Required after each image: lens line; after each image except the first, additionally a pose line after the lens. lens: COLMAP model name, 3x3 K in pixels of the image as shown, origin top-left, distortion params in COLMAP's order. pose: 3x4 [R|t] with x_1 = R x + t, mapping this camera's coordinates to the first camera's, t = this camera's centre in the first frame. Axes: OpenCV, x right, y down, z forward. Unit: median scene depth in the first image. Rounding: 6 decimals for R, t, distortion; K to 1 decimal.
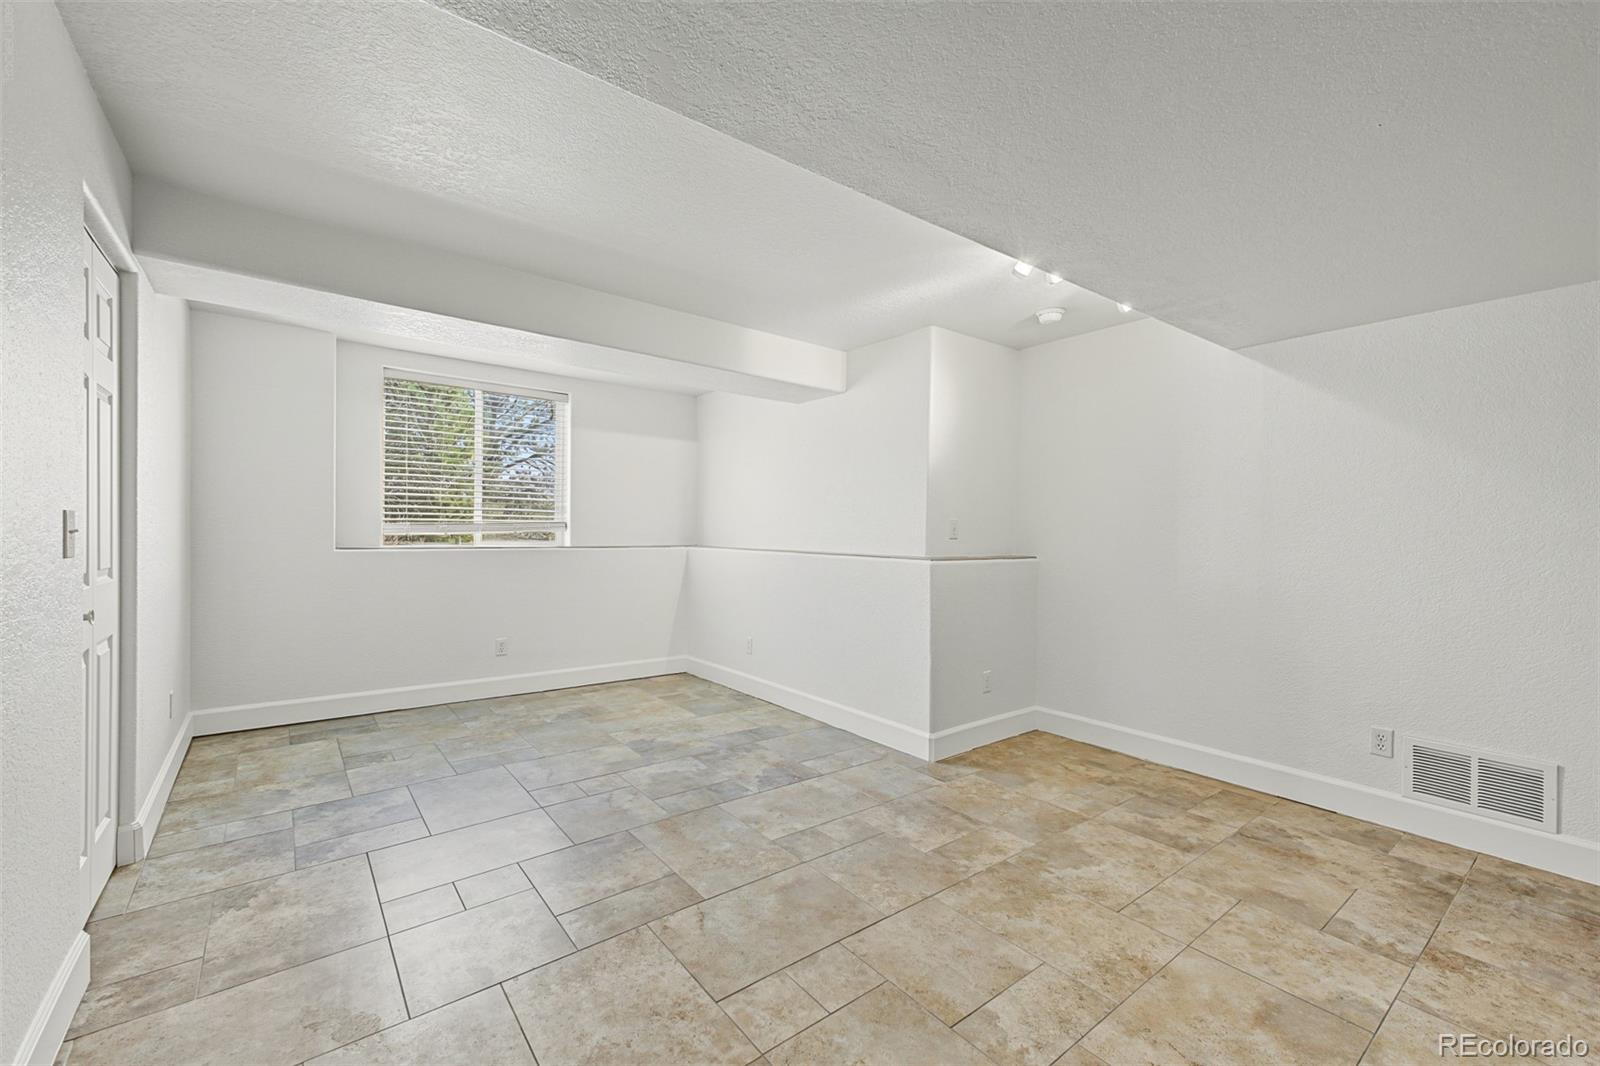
lens RADIAL K [[641.5, 0, 790.9], [0, 641.5, 531.9], [0, 0, 1]] dist [0.018843, -0.005053]
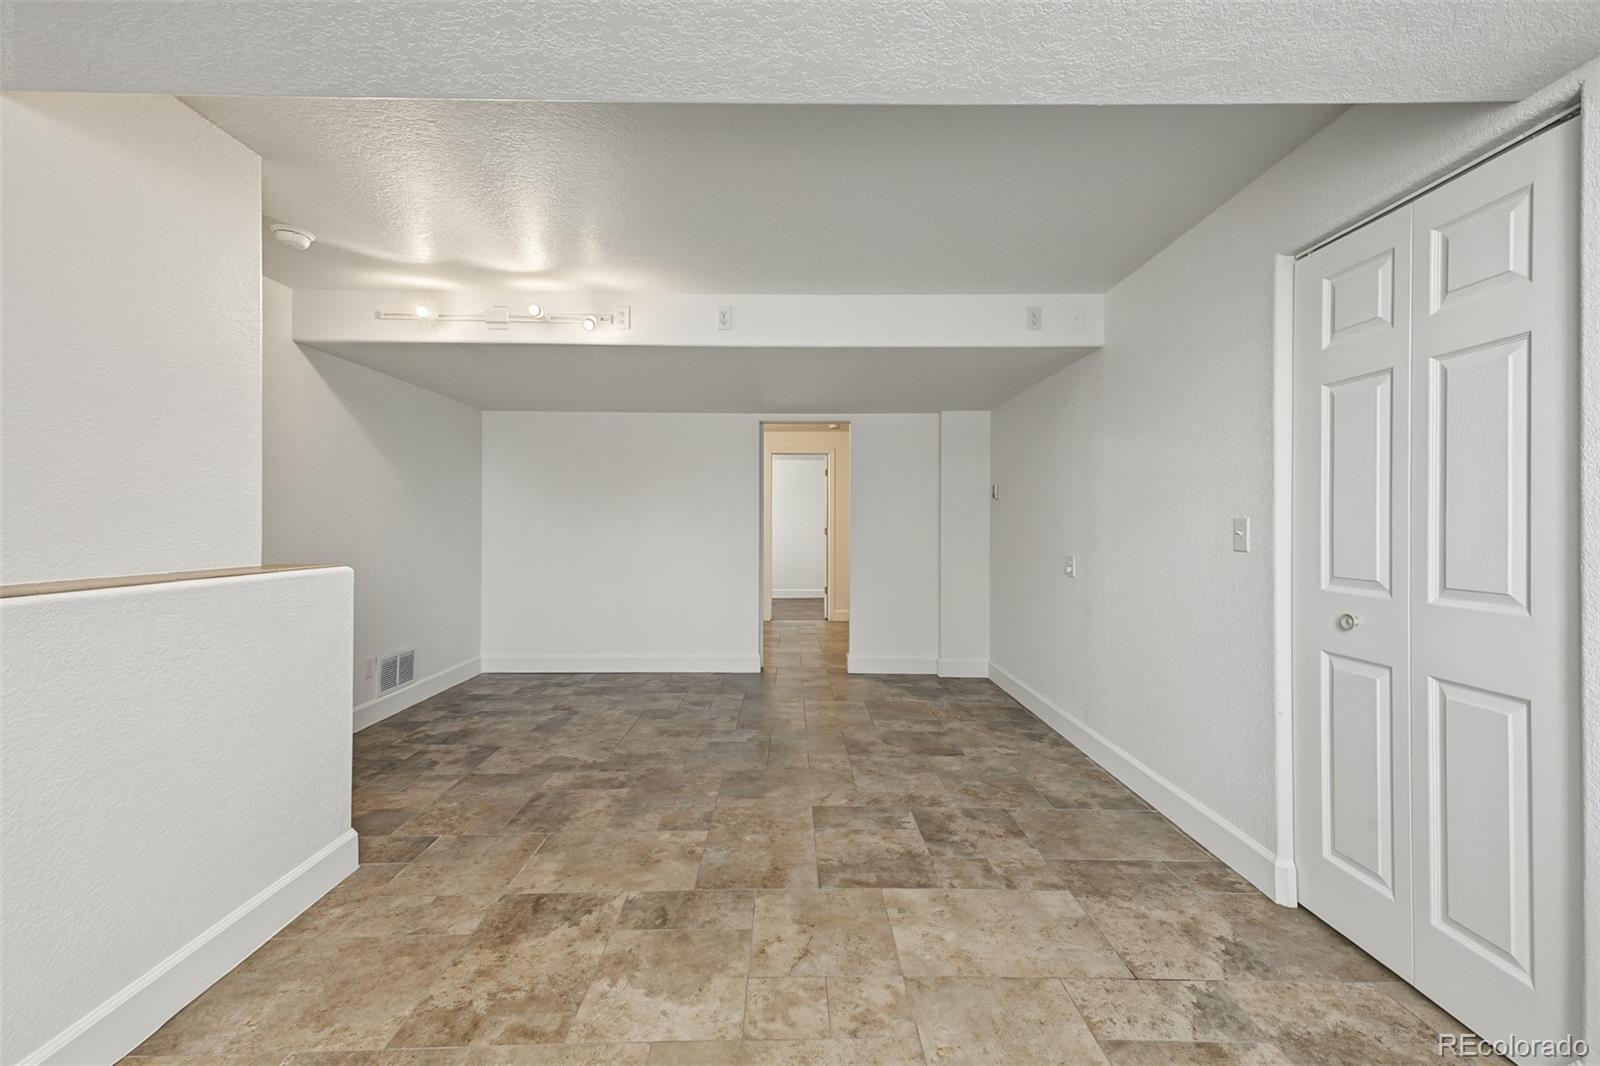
lens RADIAL K [[641.5, 0, 796.2], [0, 641.5, 524.6], [0, 0, 1]] dist [0.018843, -0.005053]
pose [[-0.794506, -0.016524, 0.607032, -0.705241], [-0.011436, 0.999860, 0.012250, -0.015130], [-0.607149, 0.002791, -0.794583, 1.625158]]
